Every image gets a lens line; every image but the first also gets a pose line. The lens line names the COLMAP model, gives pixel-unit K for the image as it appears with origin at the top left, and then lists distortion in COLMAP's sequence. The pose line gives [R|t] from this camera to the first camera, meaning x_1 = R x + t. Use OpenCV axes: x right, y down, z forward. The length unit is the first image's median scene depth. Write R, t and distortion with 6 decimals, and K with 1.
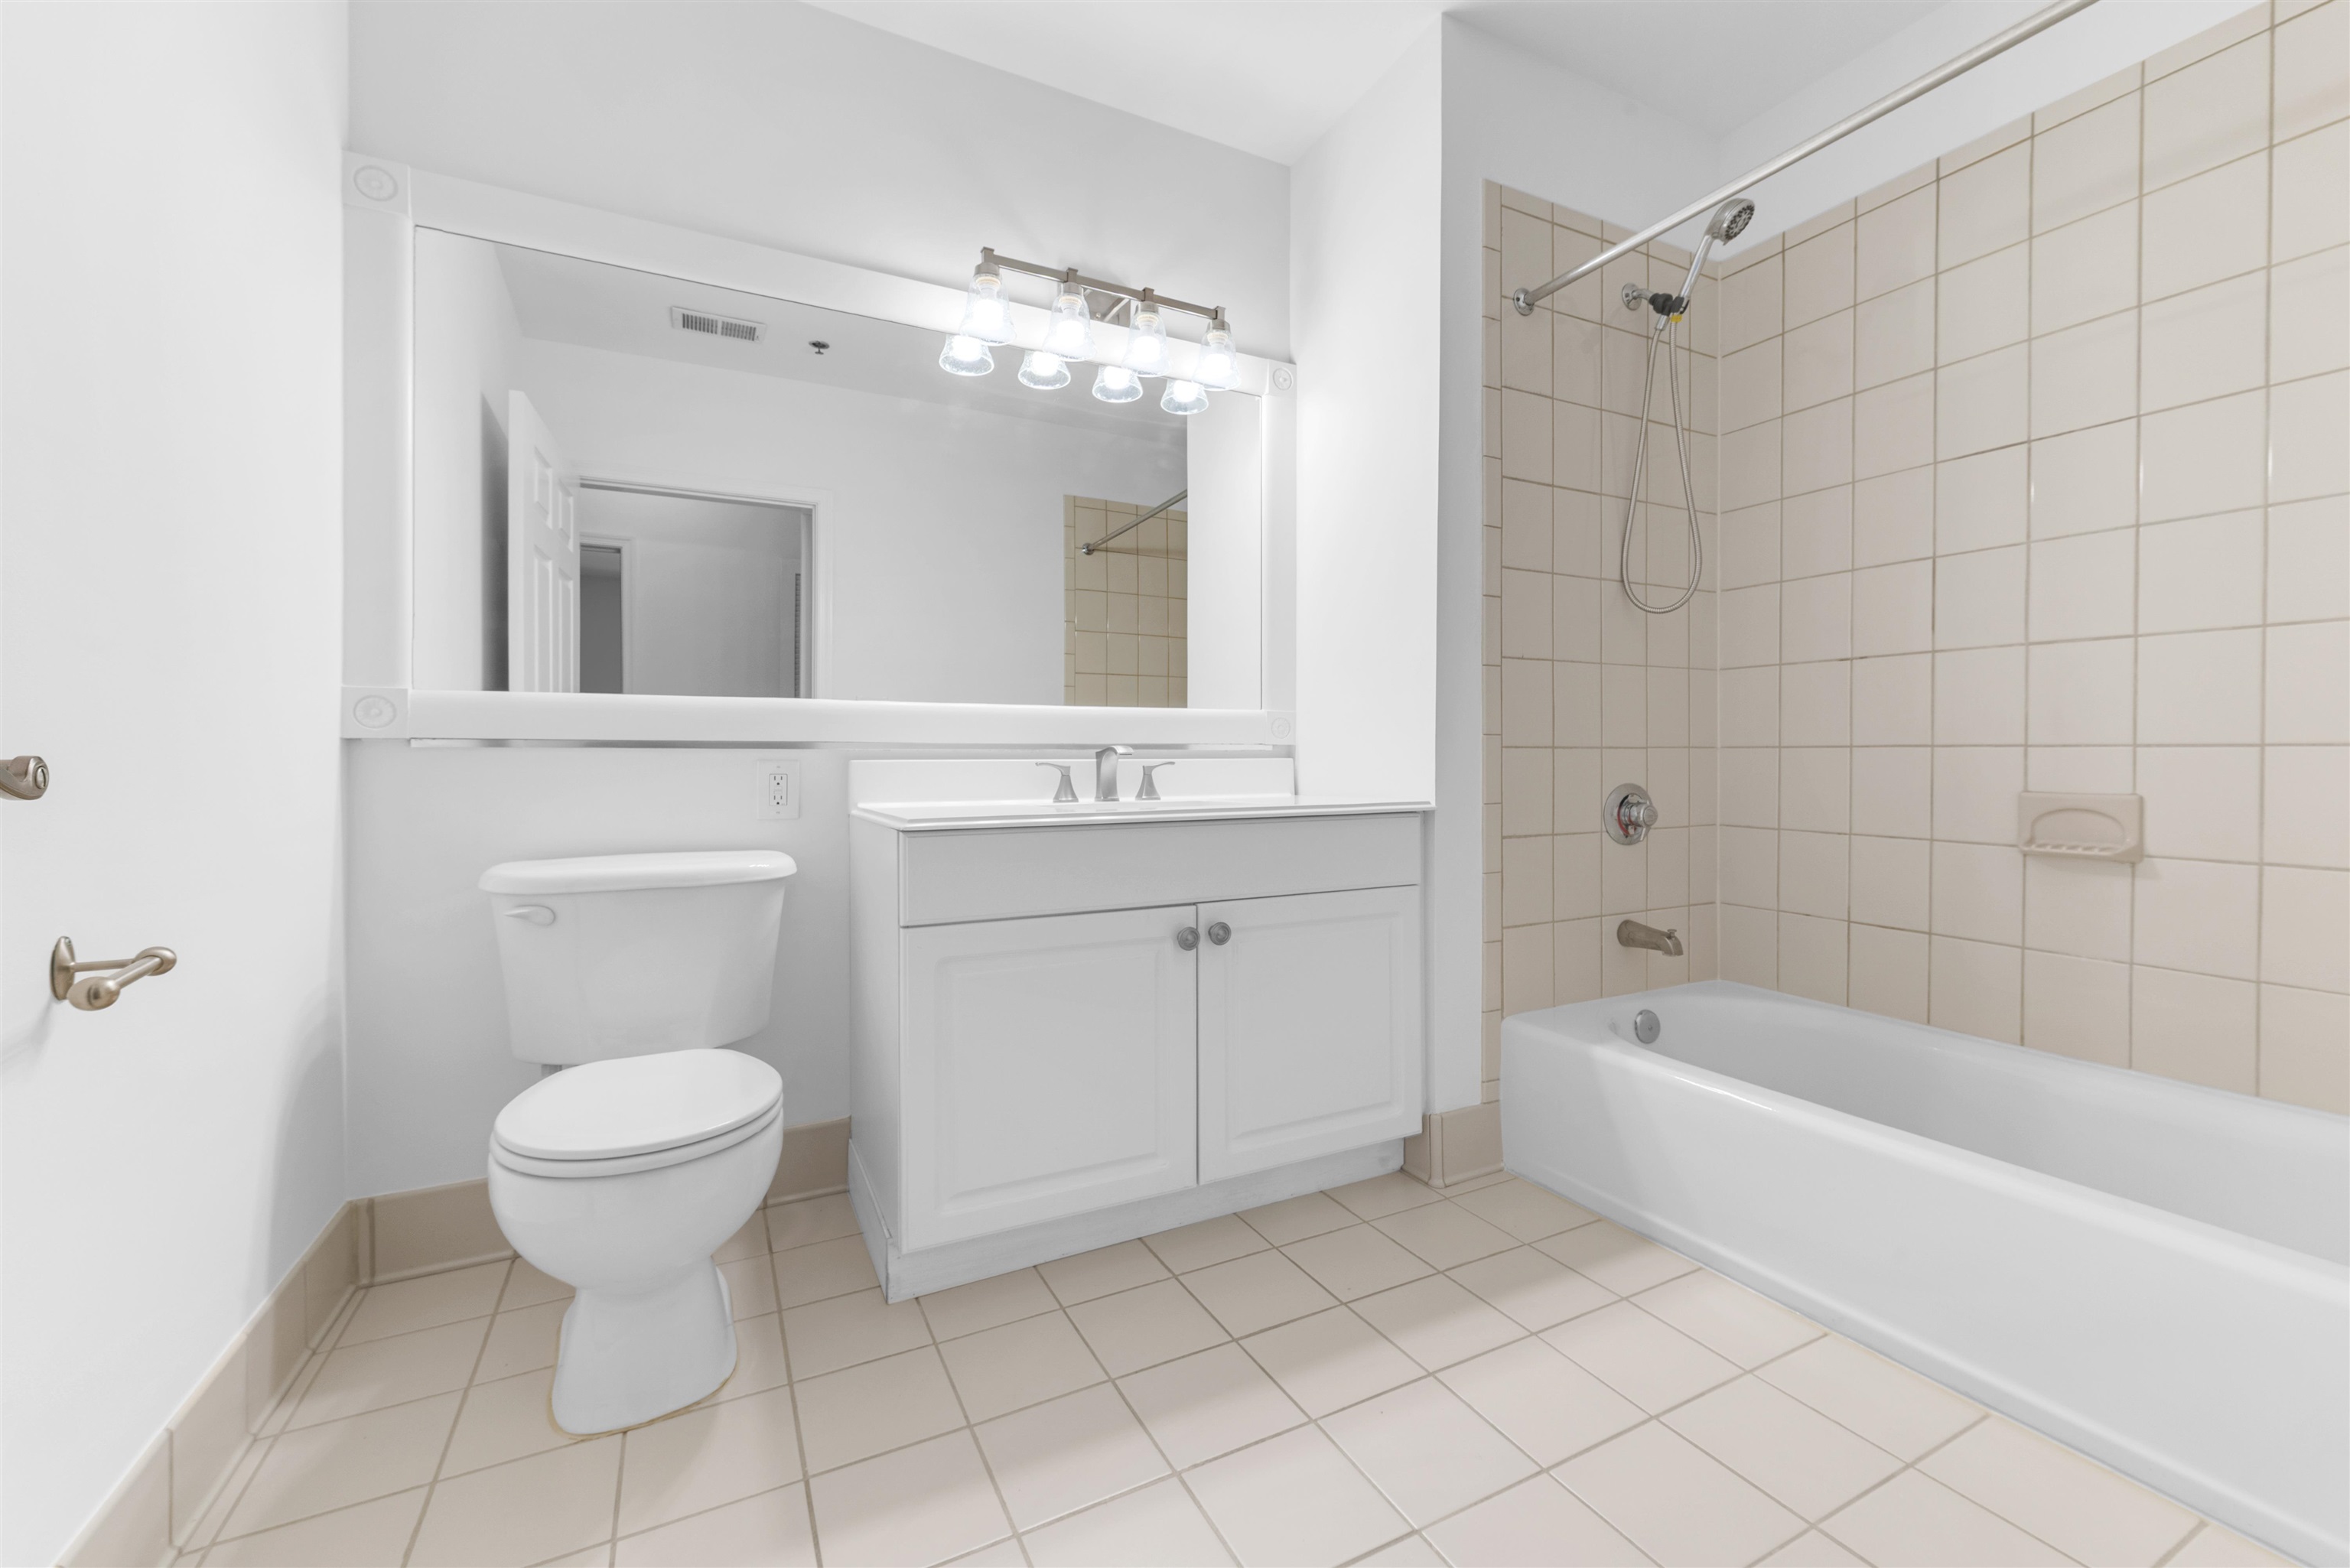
lens RADIAL K [[964.0, 0, 1184.7], [0, 964.0, 735.3], [0, 0, 1]] dist [-0.001289, -0.000021]
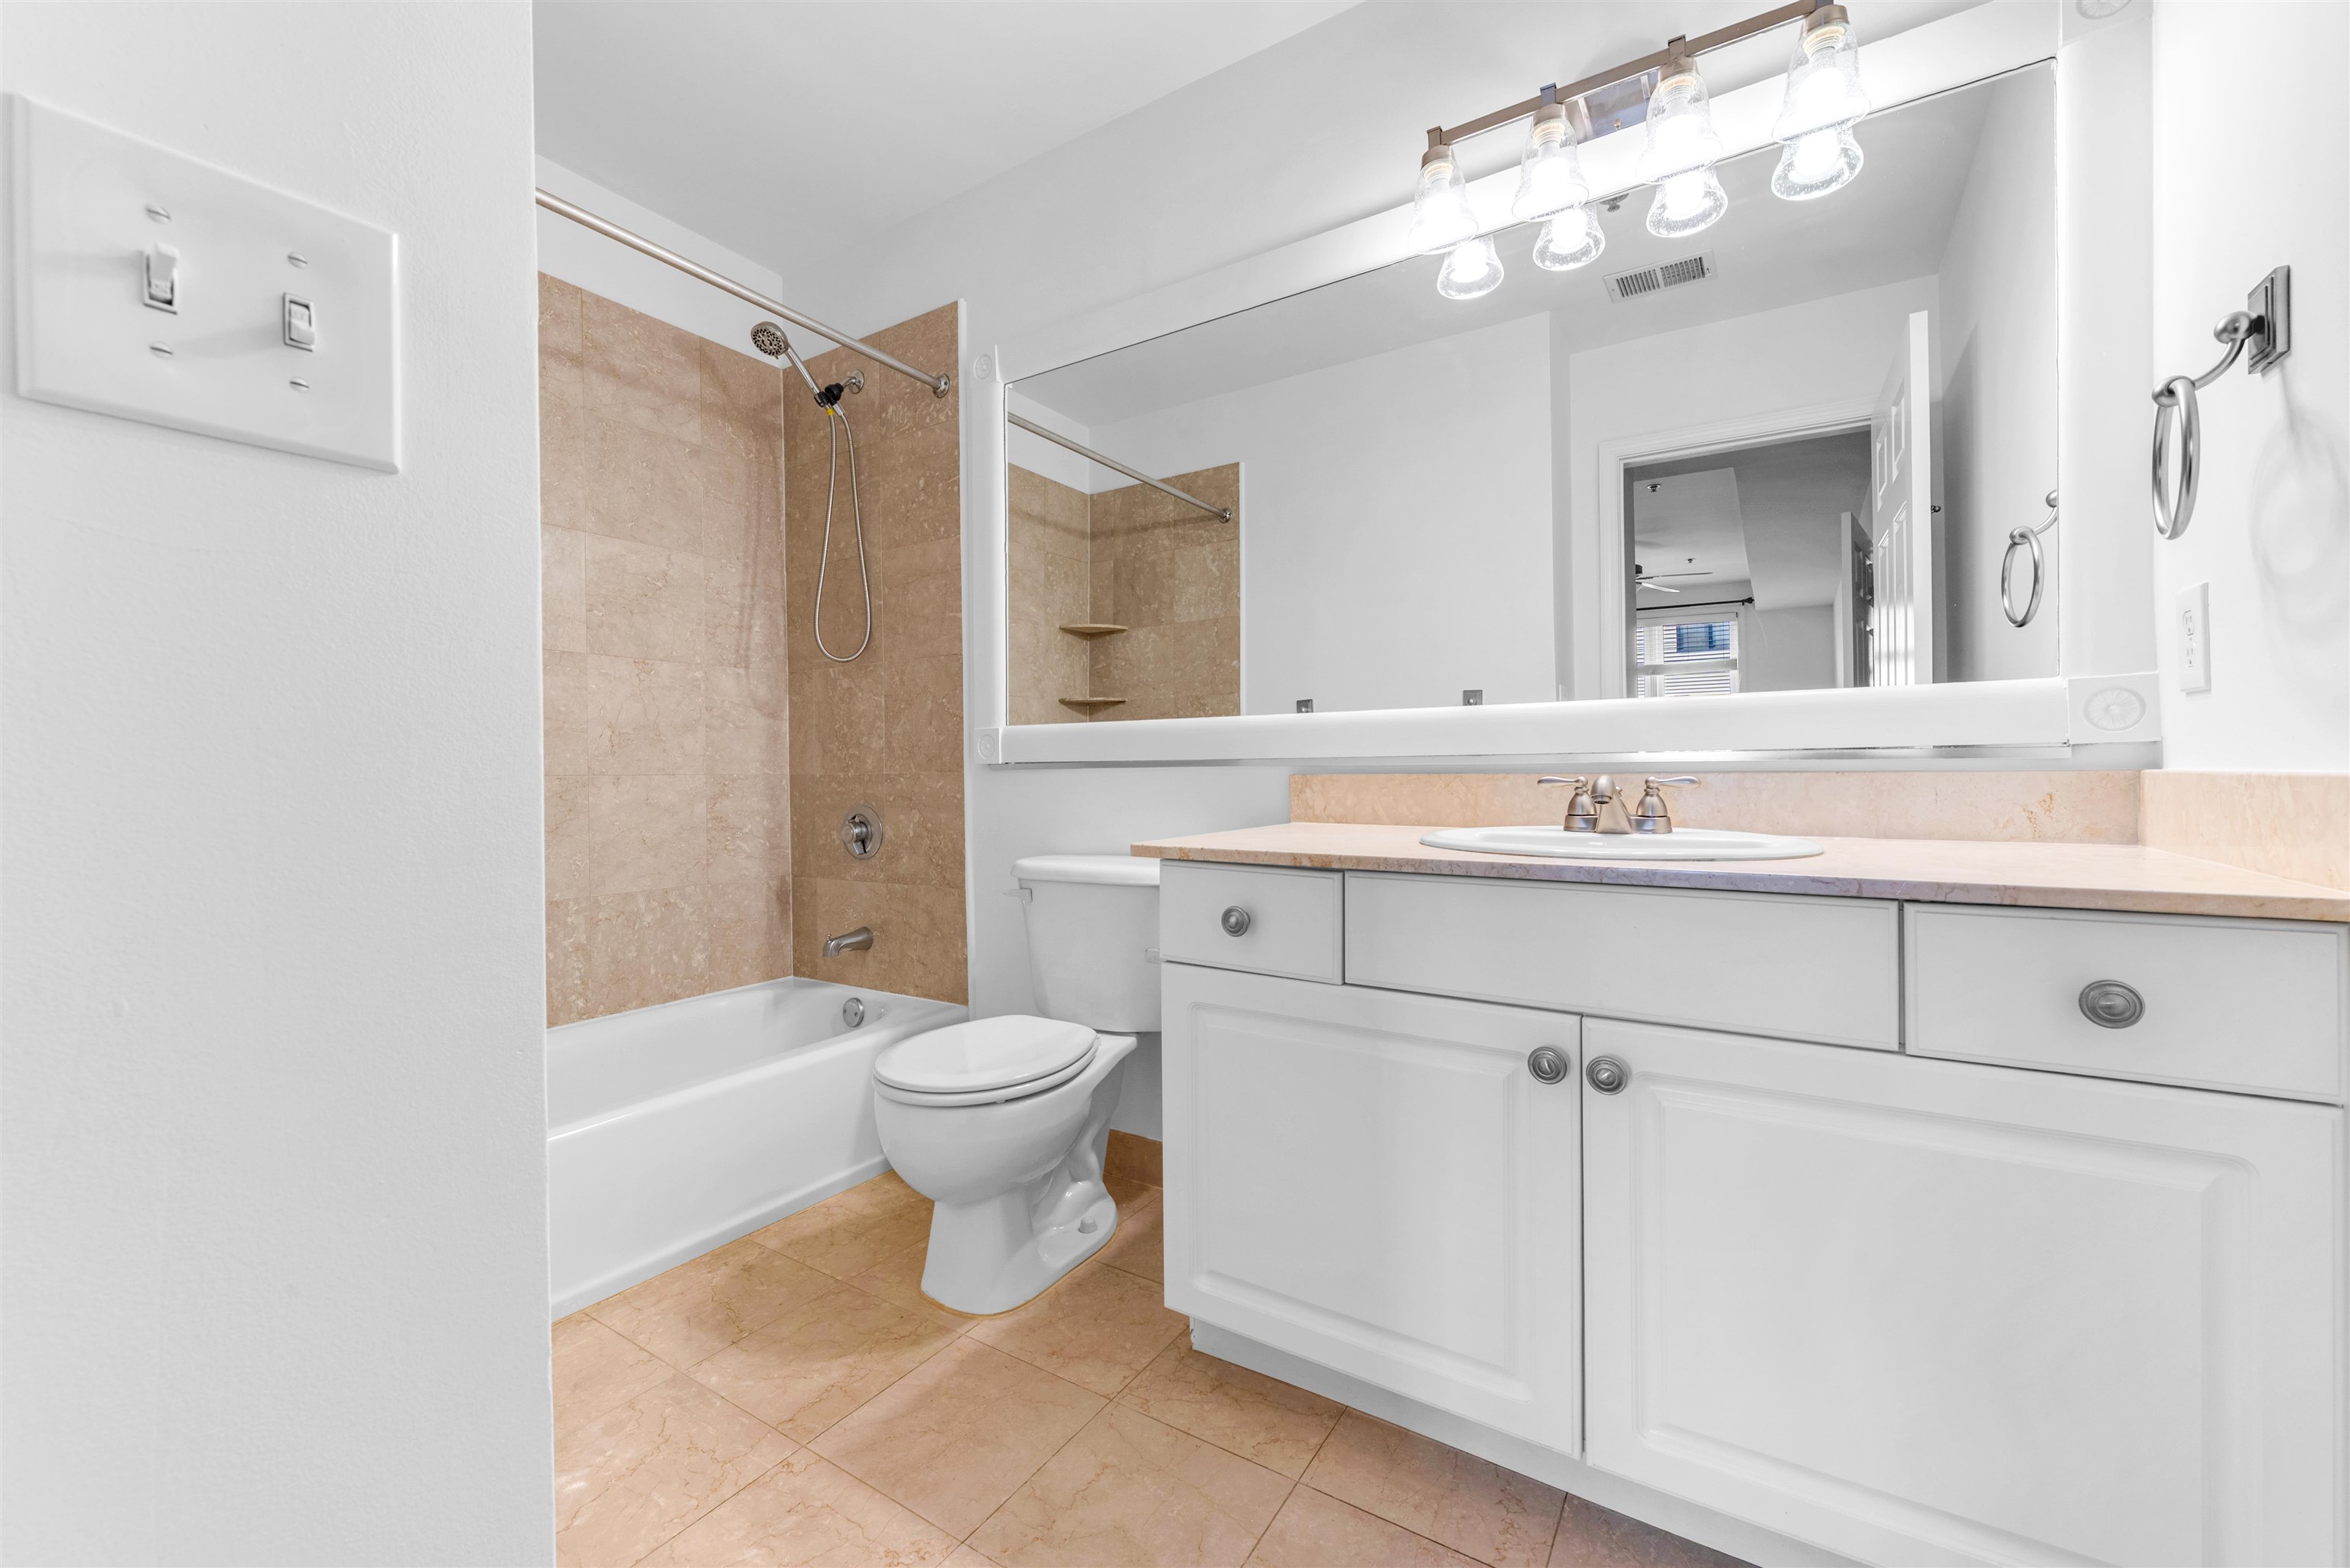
lens RADIAL K [[954.9, 0, 1170.3], [0, 954.9, 760.6], [0, 0, 1]] dist [0.000838, 0.000049]
pose [[0.500969, 0.000861, -0.865465, 0.355673], [0.024539, 0.999583, 0.015198, -0.005280], [0.865117, -0.028851, 0.500739, 0.397210]]
